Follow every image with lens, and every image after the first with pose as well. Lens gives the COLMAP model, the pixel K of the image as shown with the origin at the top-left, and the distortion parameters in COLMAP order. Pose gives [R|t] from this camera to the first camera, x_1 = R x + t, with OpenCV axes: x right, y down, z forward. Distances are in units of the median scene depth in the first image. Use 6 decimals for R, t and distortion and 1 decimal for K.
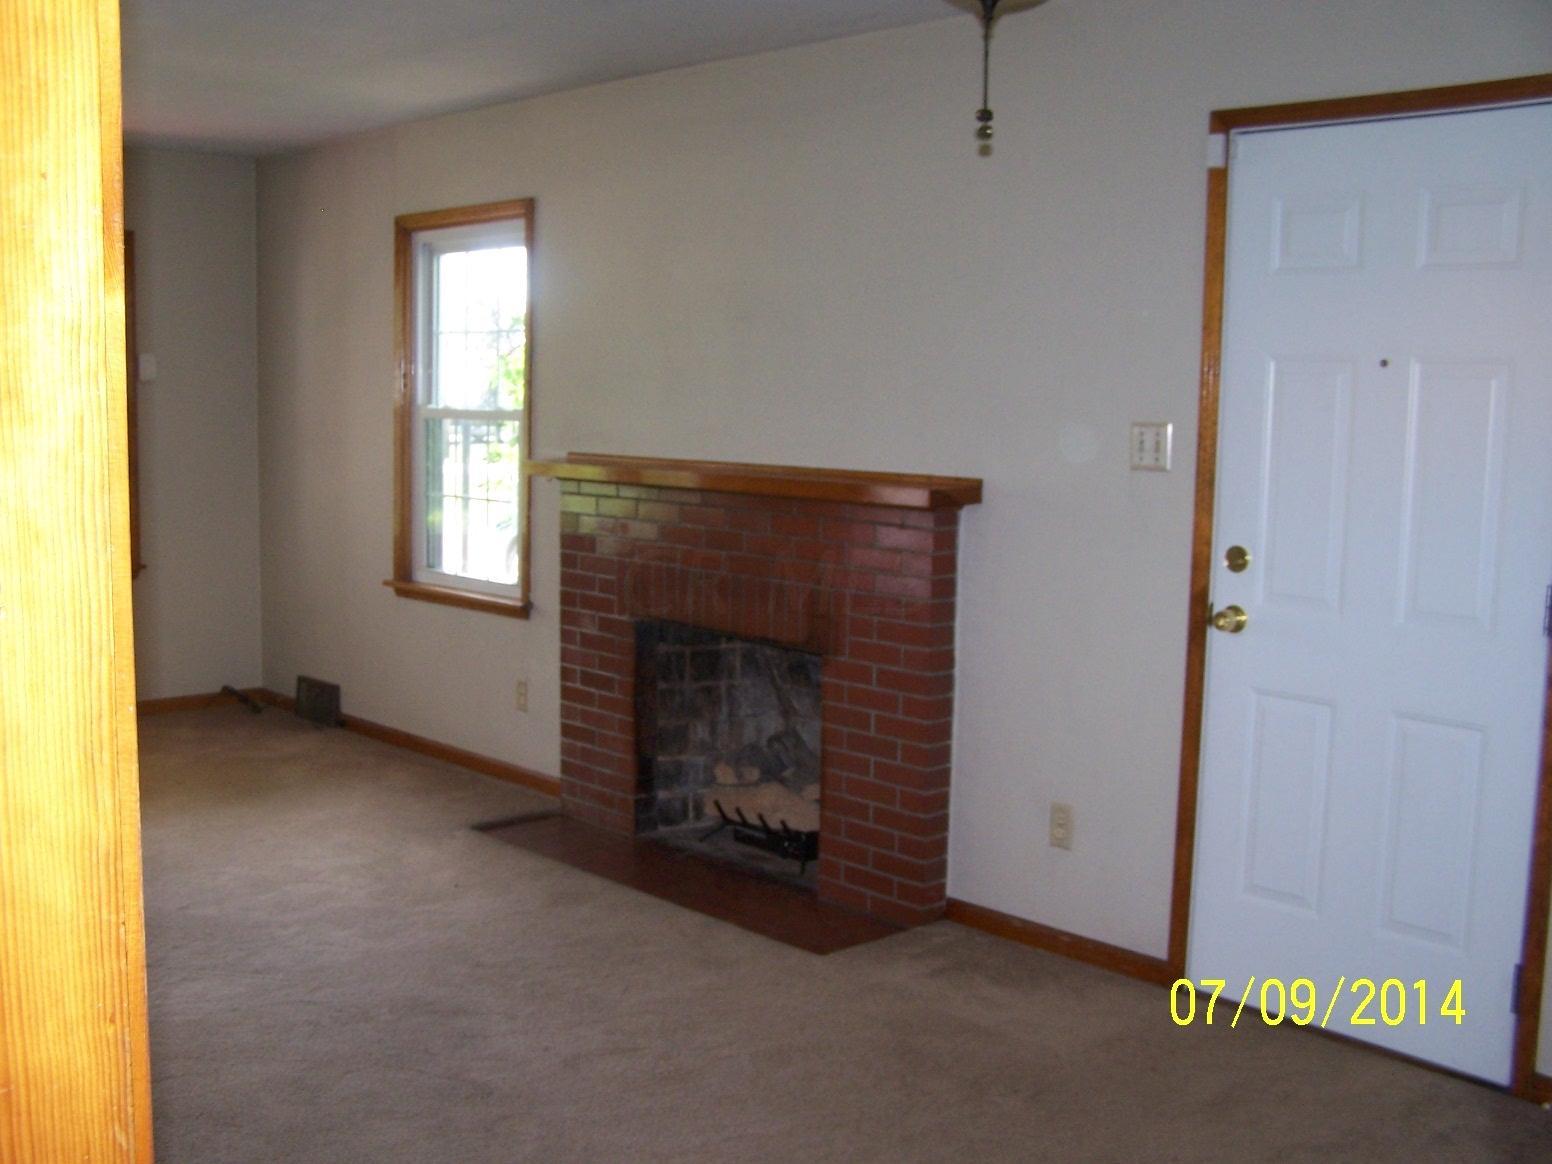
lens RADIAL K [[1769.7, 0, 770.9], [0, 1769.7, 643.5], [0, 0, 1]] dist [-0.147924, 0.163560]
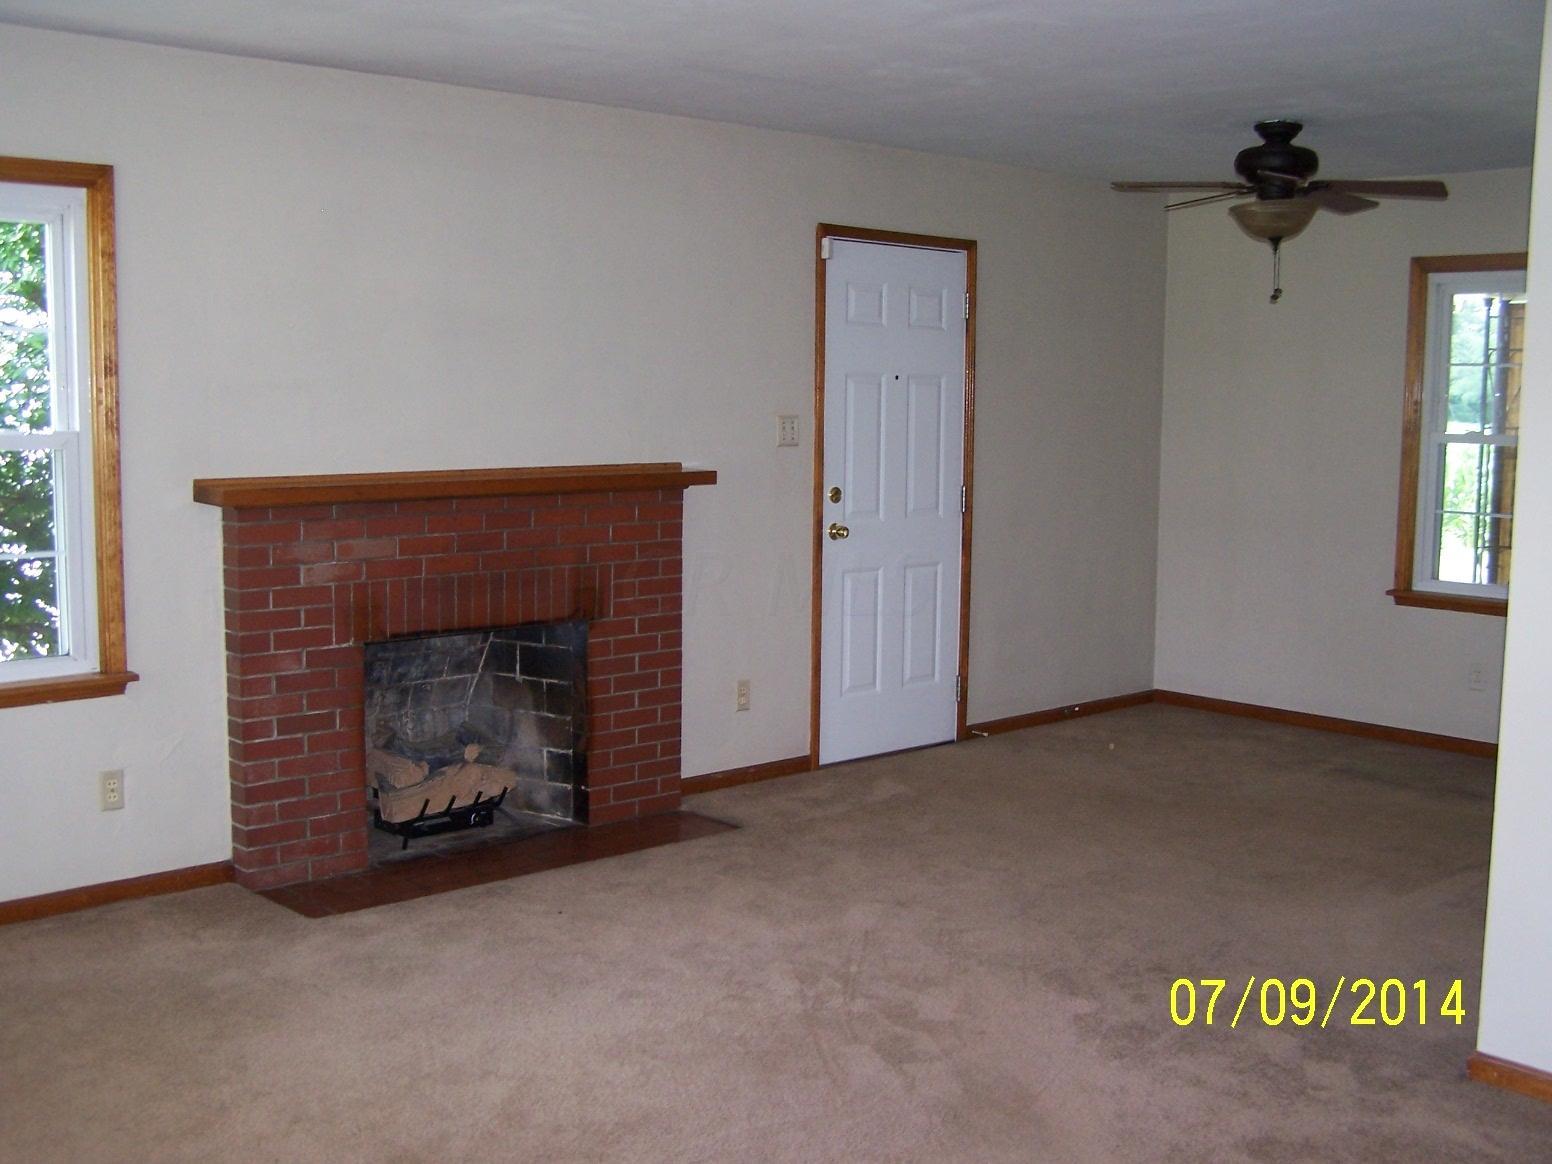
lens RADIAL K [[1769.7, 0, 770.9], [0, 1769.7, 643.5], [0, 0, 1]] dist [-0.147924, 0.163560]
pose [[-0.013680, -0.159381, 0.987122, -1.043955], [0.136653, 0.977654, 0.159746, -0.138247], [-0.990525, 0.137078, 0.008405, 0.789160]]
